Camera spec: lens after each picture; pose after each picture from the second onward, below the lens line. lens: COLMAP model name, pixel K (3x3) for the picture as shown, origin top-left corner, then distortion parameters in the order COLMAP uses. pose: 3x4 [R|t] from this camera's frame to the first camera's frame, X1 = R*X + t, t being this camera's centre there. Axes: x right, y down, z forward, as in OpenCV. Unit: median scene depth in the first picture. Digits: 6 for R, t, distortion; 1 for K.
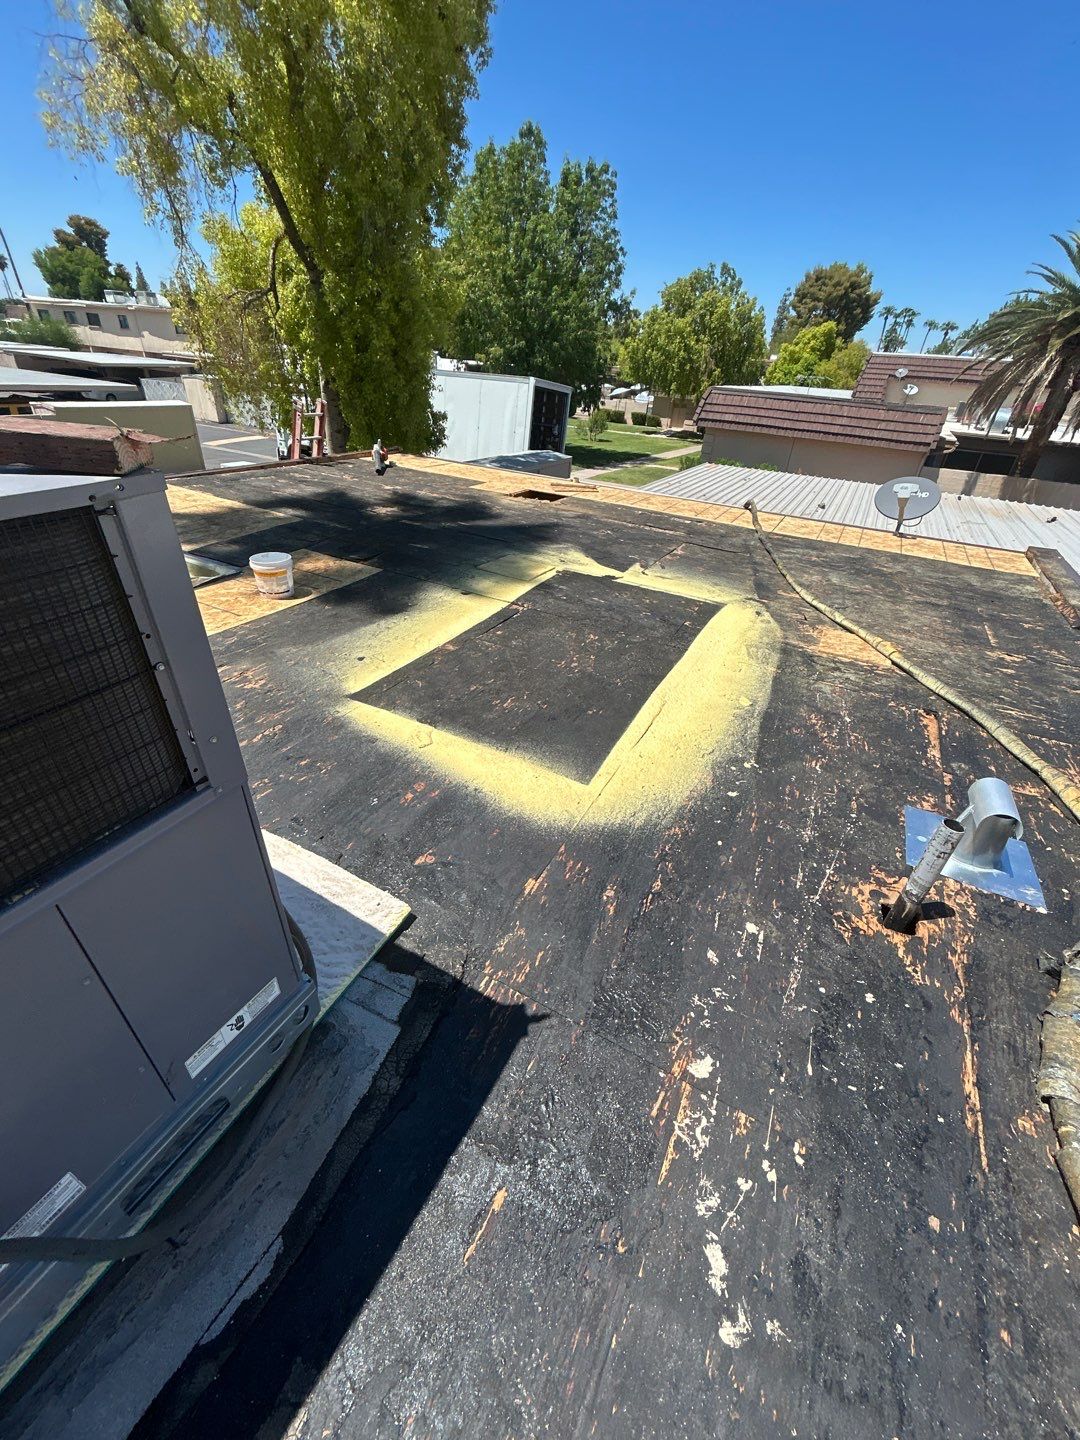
lens RADIAL K [[562.0, 0, 540.0], [0, 562.0, 720.0], [0, 0, 1]] dist [0.000806, 0.000080]
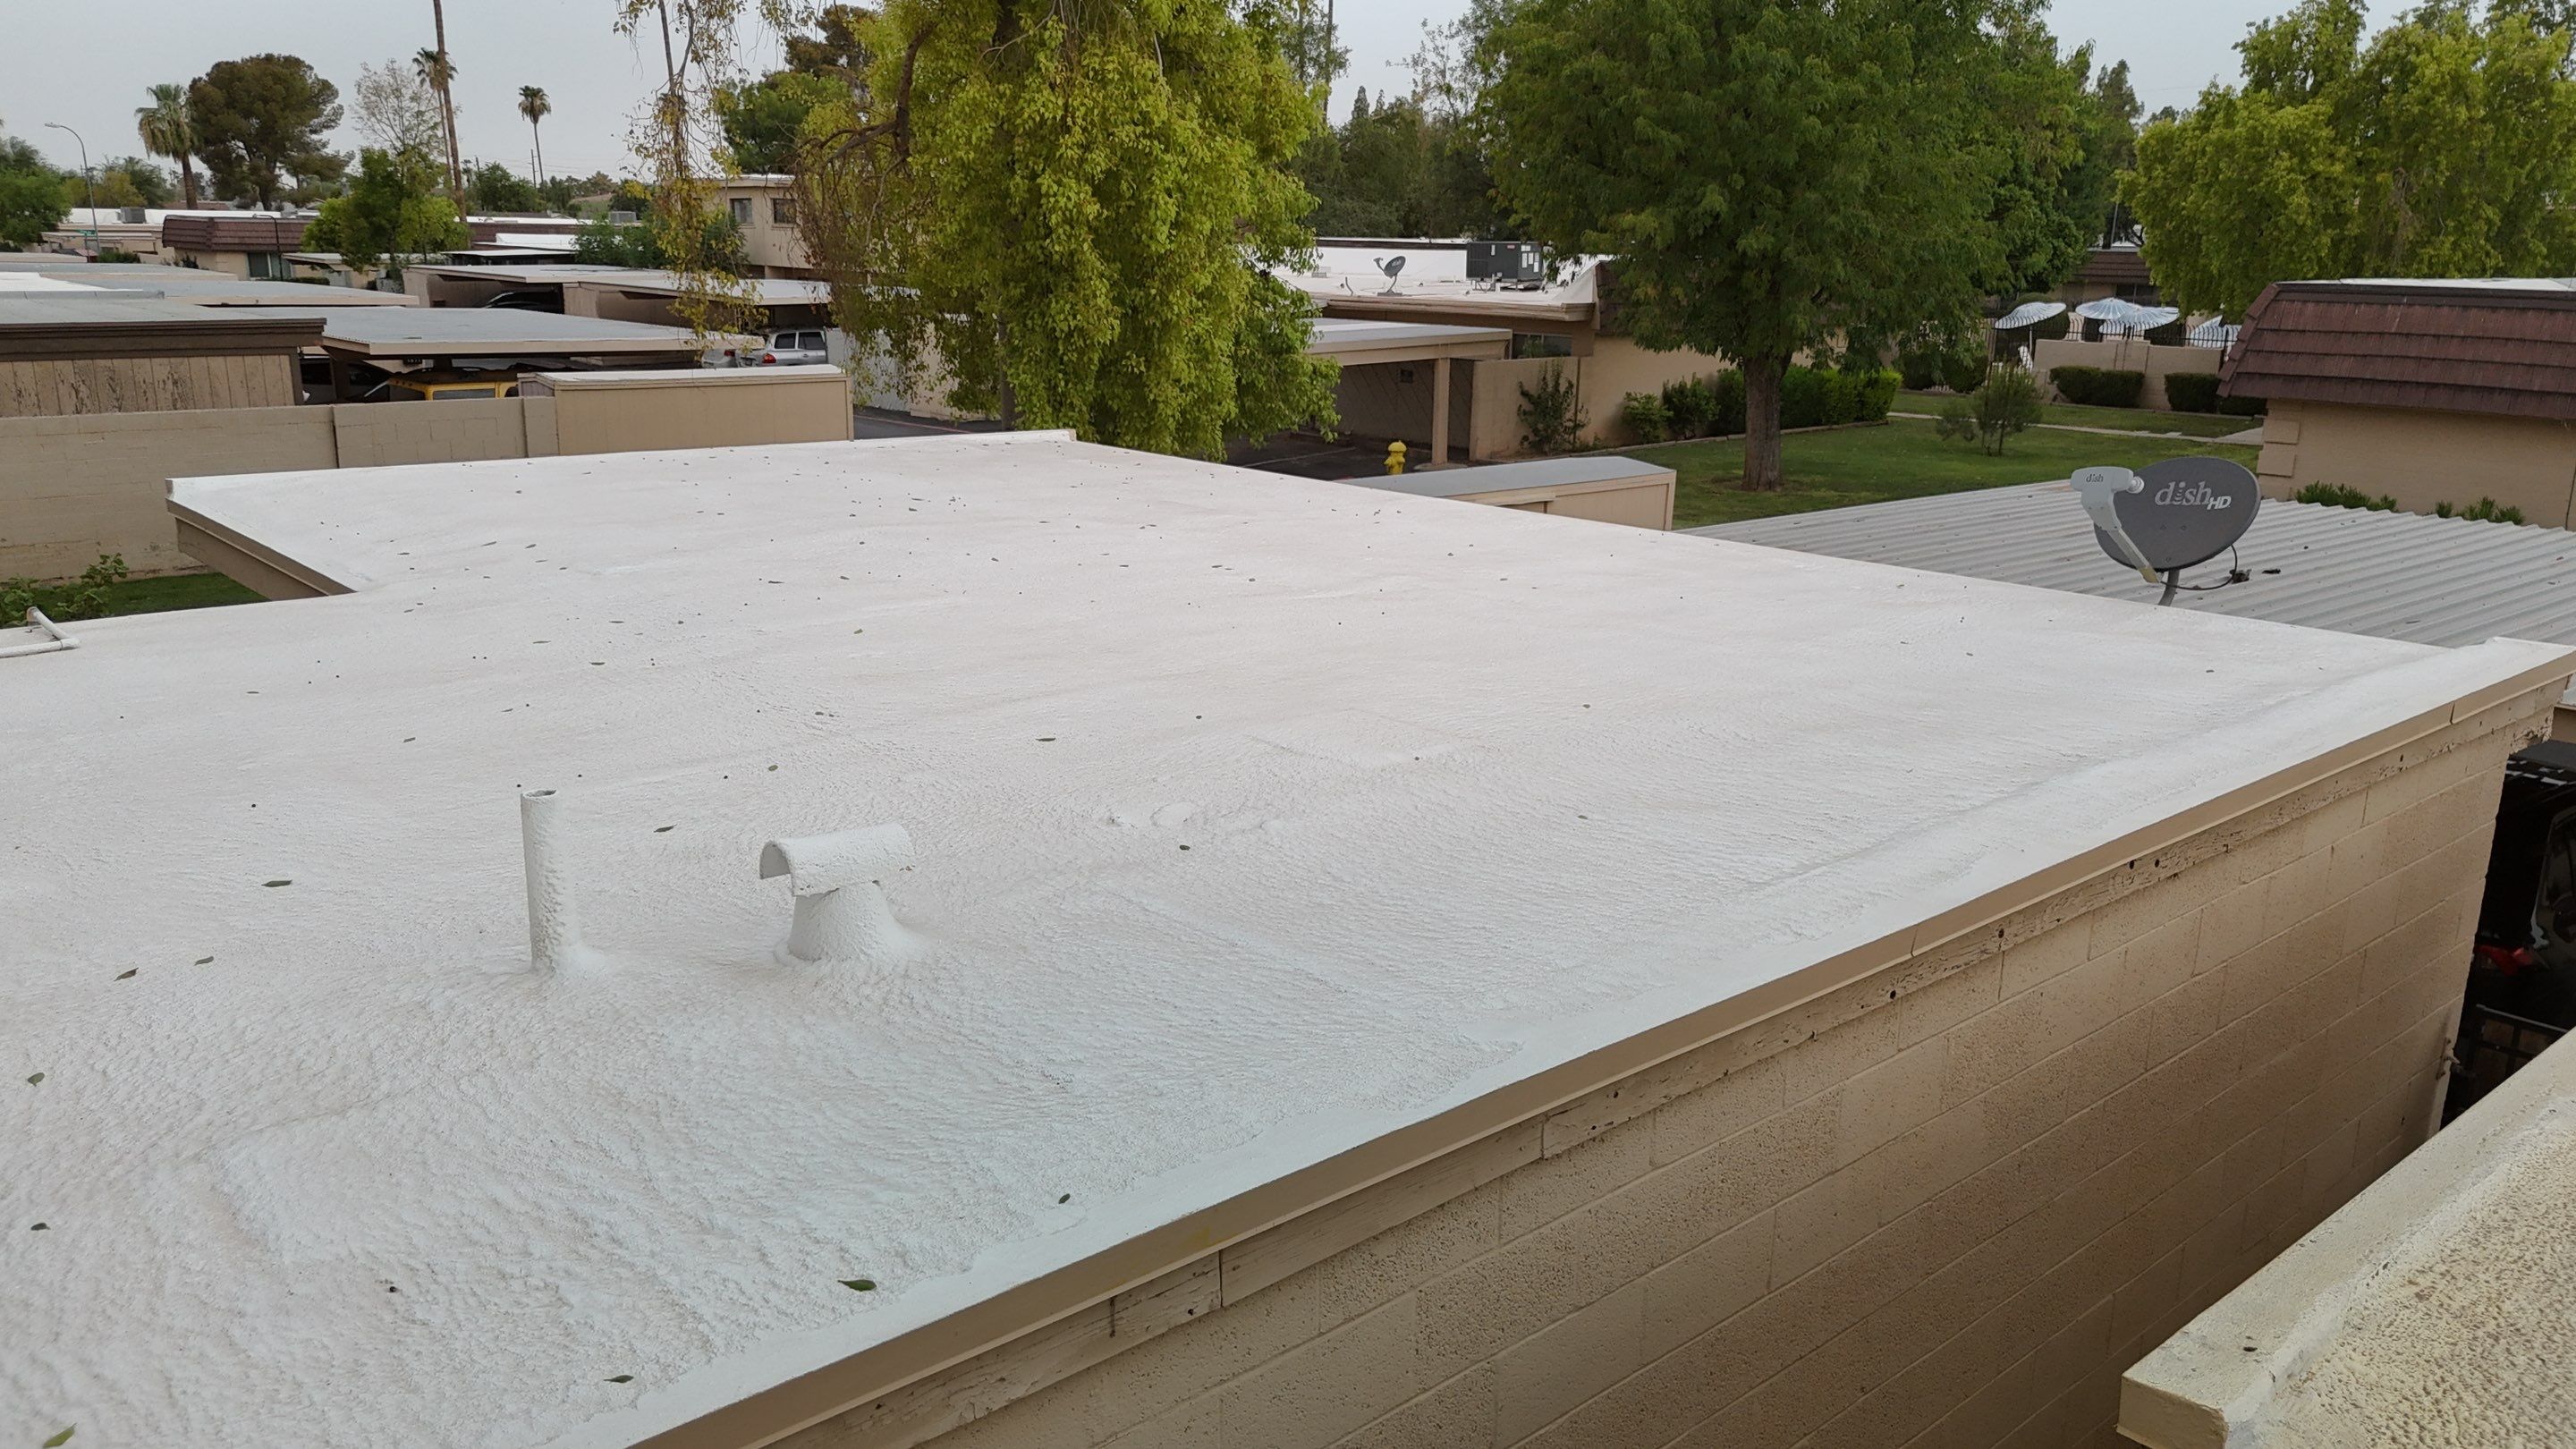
lens RADIAL K [[1896.0, 0, 1288.0], [0, 1896.0, 724.5], [0, 0, 1]] dist [0.025775, -0.006768]
pose [[0.936734, 0.041097, -0.347622, 0.123610], [-0.152326, 0.941982, -0.299109, 0.033040], [0.315161, 0.333138, 0.888647, -0.031757]]
